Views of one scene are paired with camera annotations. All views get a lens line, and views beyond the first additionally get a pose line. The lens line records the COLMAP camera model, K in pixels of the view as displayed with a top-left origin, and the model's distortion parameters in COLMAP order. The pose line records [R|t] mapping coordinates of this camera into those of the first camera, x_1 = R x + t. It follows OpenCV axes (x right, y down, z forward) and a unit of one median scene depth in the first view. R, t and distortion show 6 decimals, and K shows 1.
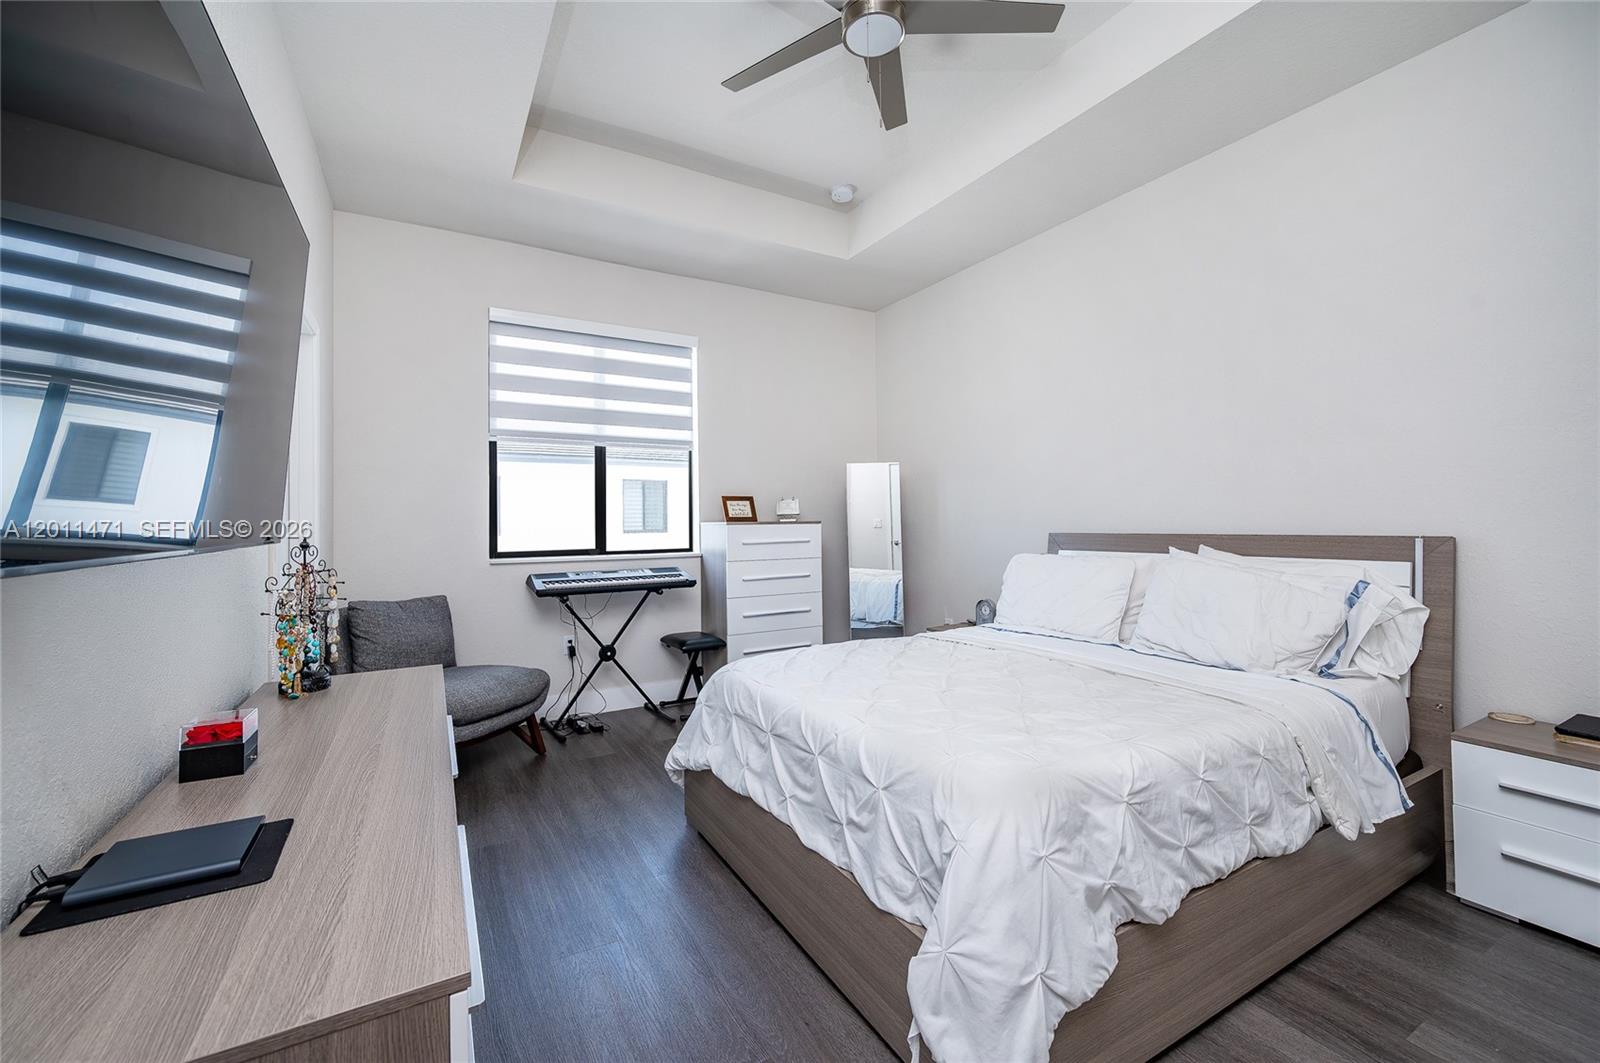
lens RADIAL K [[637.0, 0, 796.2], [0, 637.0, 508.0], [0, 0, 1]] dist [0.002073, -0.000105]
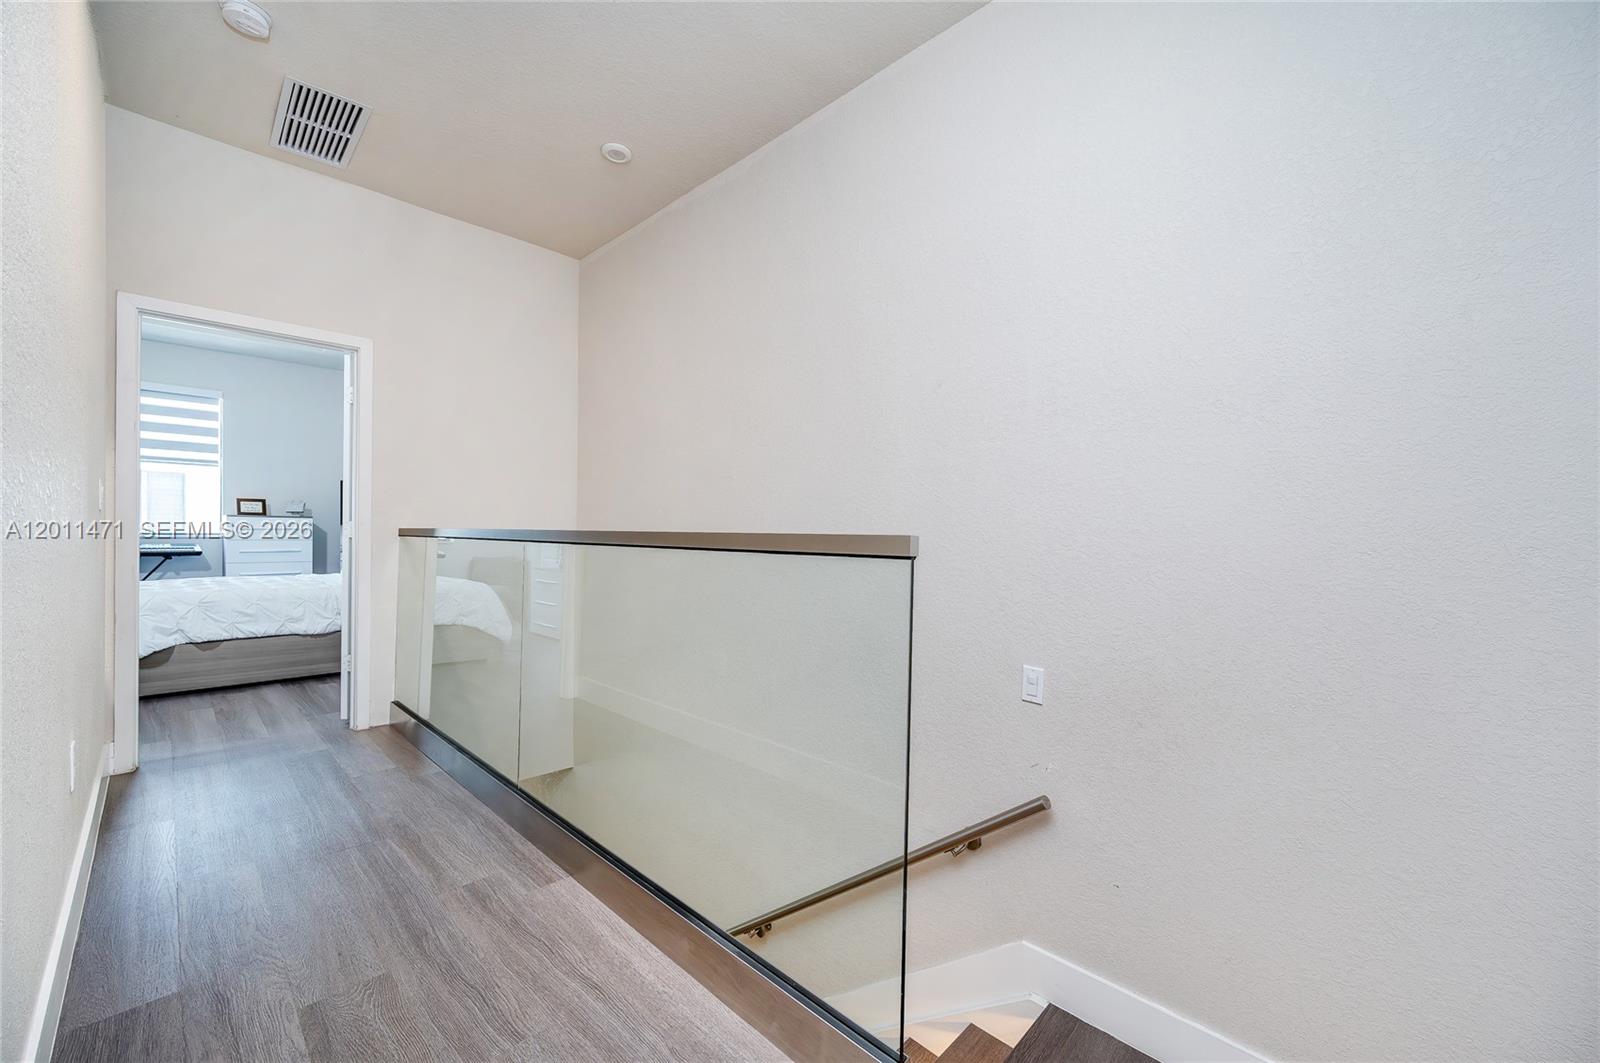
lens RADIAL K [[637.0, 0, 804.0], [0, 637.0, 539.5], [0, 0, 1]] dist [0.002073, -0.000105]
pose [[0.964755, 0.018334, 0.262512, 0.897451], [-0.027309, 0.999159, 0.030580, -0.004109], [-0.261730, -0.036671, 0.964444, -0.945726]]
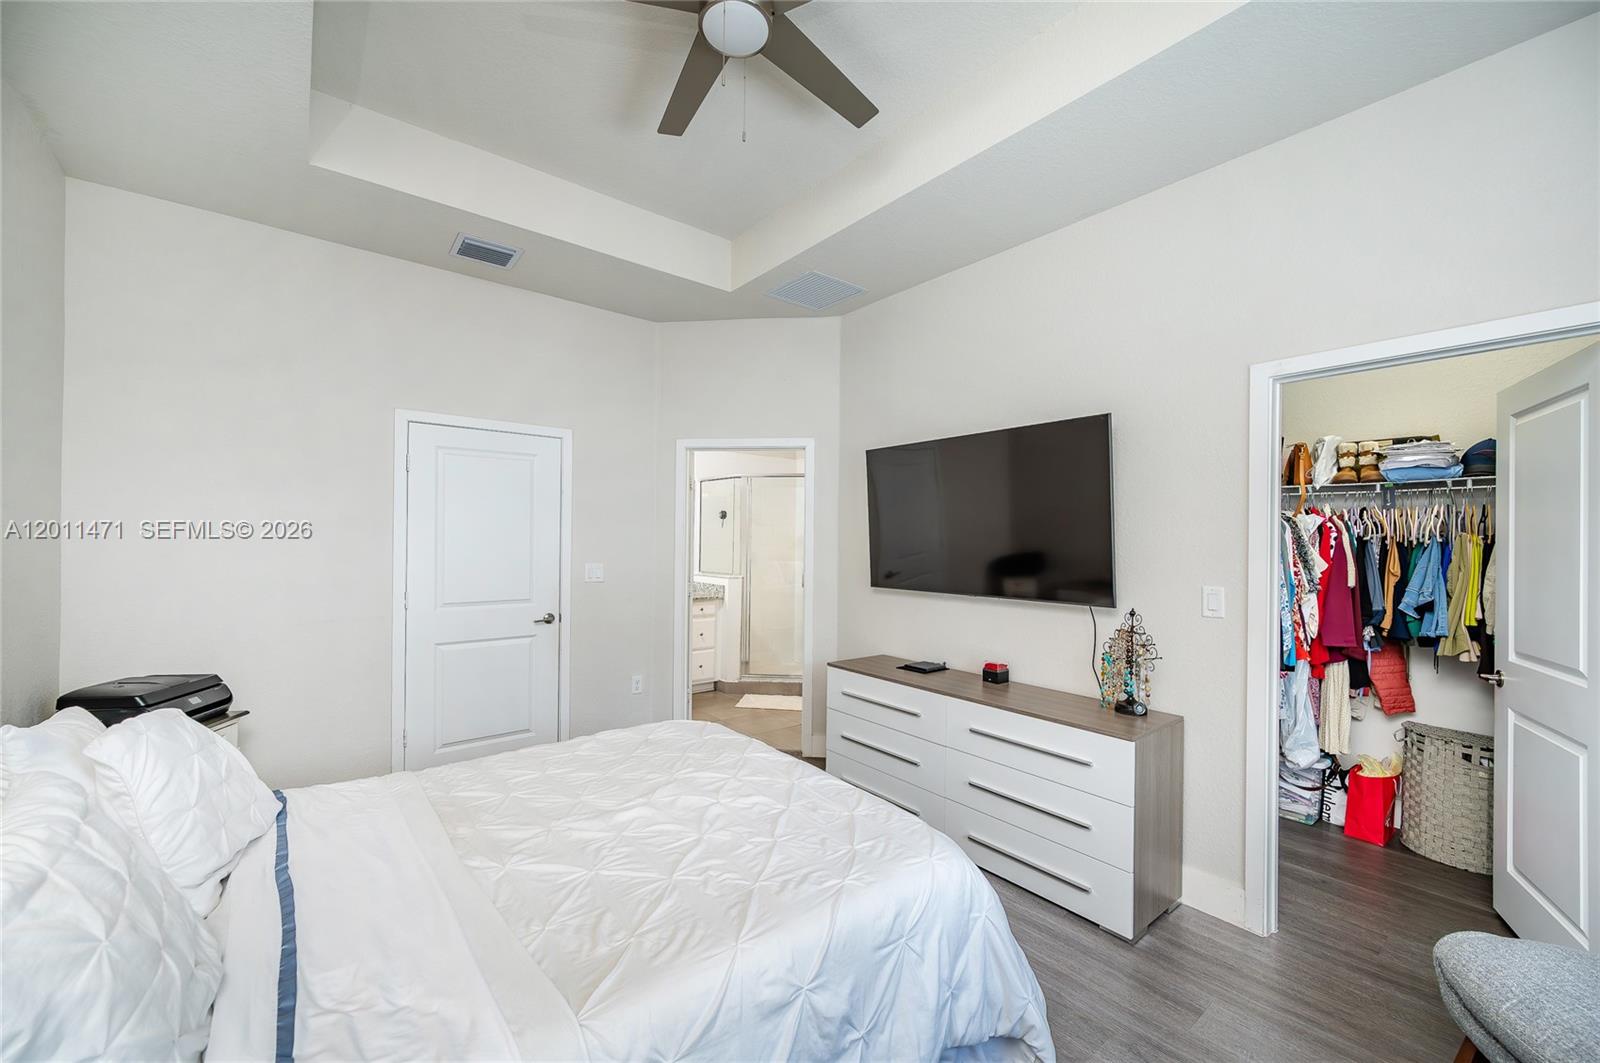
lens RADIAL K [[637.0, 0, 802.5], [0, 637.0, 538.7], [0, 0, 1]] dist [0.002073, -0.000105]
pose [[-0.989922, 0.001194, -0.141610, 0.081447], [0.004876, 0.999659, -0.025657, -0.036596], [0.141531, -0.026089, -0.989590, 1.112410]]
